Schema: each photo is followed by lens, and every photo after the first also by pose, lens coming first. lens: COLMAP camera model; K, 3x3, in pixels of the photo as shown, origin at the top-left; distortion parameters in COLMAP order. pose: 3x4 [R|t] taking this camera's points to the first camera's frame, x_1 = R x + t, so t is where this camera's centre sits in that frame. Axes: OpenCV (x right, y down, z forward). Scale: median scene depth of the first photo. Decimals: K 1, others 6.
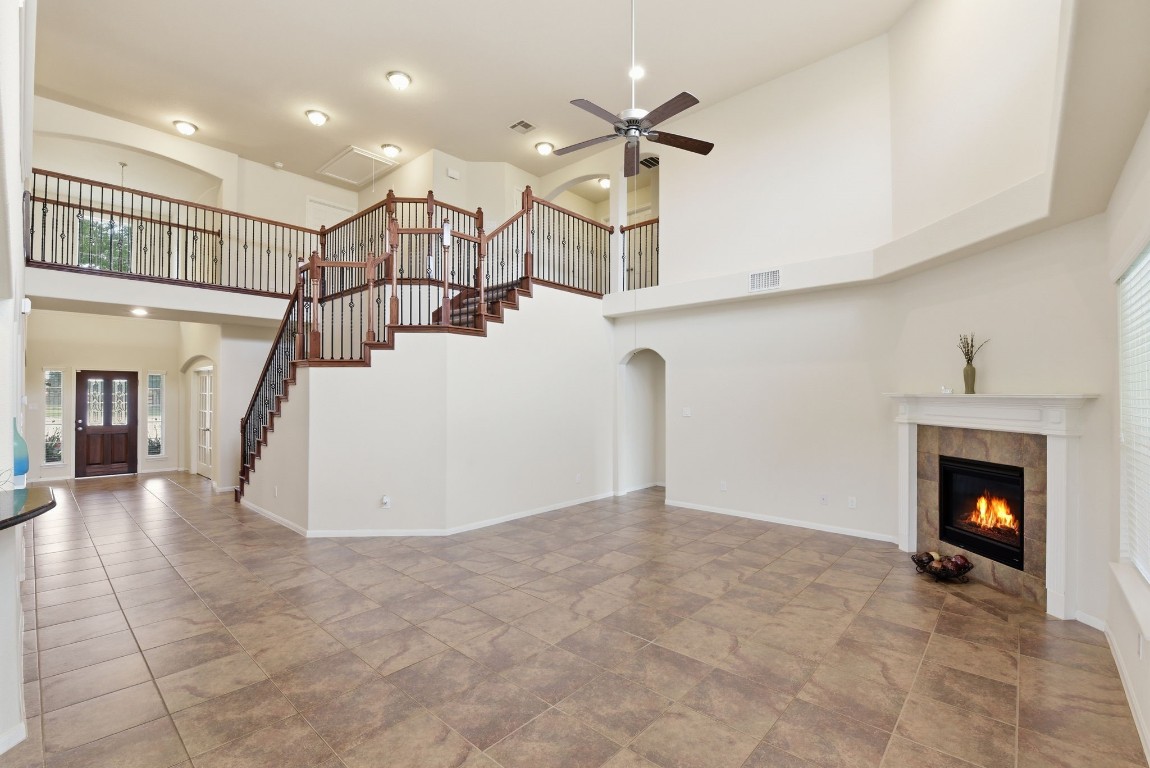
lens RADIAL K [[506.5, 0, 573.6], [0, 506.5, 388.3], [0, 0, 1]] dist [-0.010686, -0.003167]
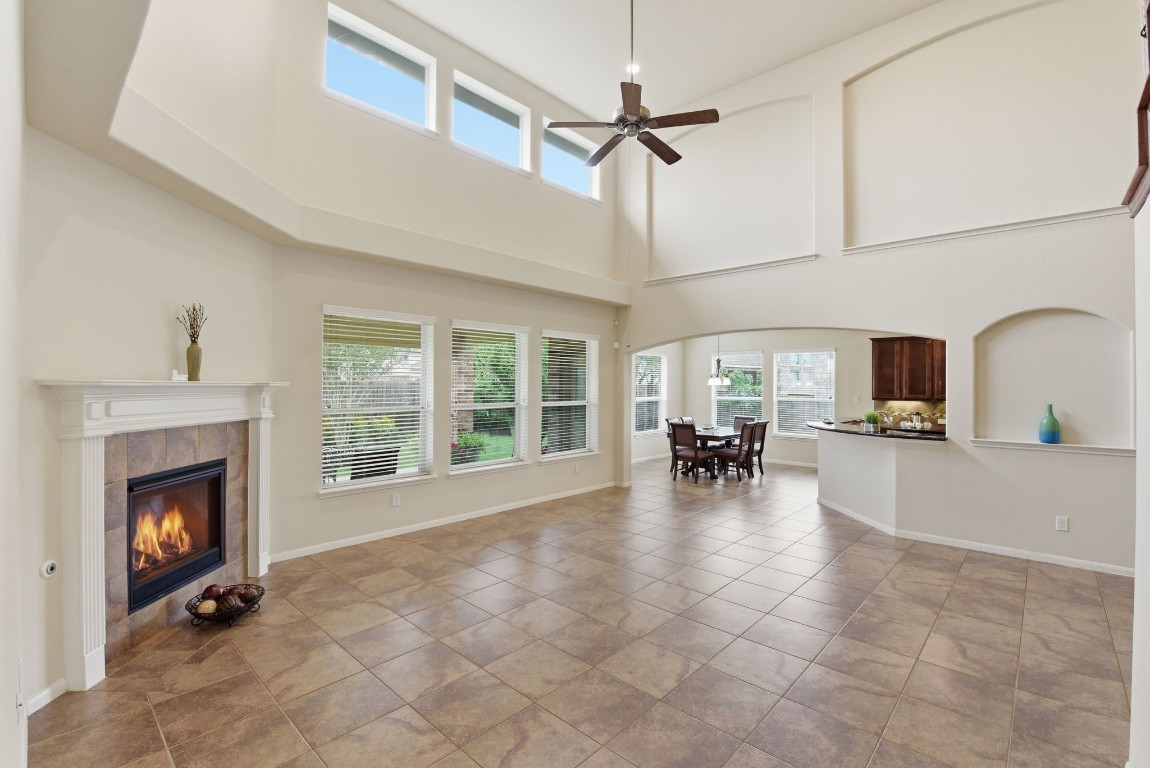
lens RADIAL K [[506.5, 0, 578.3], [0, 506.5, 385.4], [0, 0, 1]] dist [-0.010686, -0.003167]
pose [[-0.999909, -0.008221, 0.010718, 0.194231], [-0.008364, 0.999875, -0.013435, 0.024030], [-0.010606, -0.013523, -0.999852, 1.860309]]
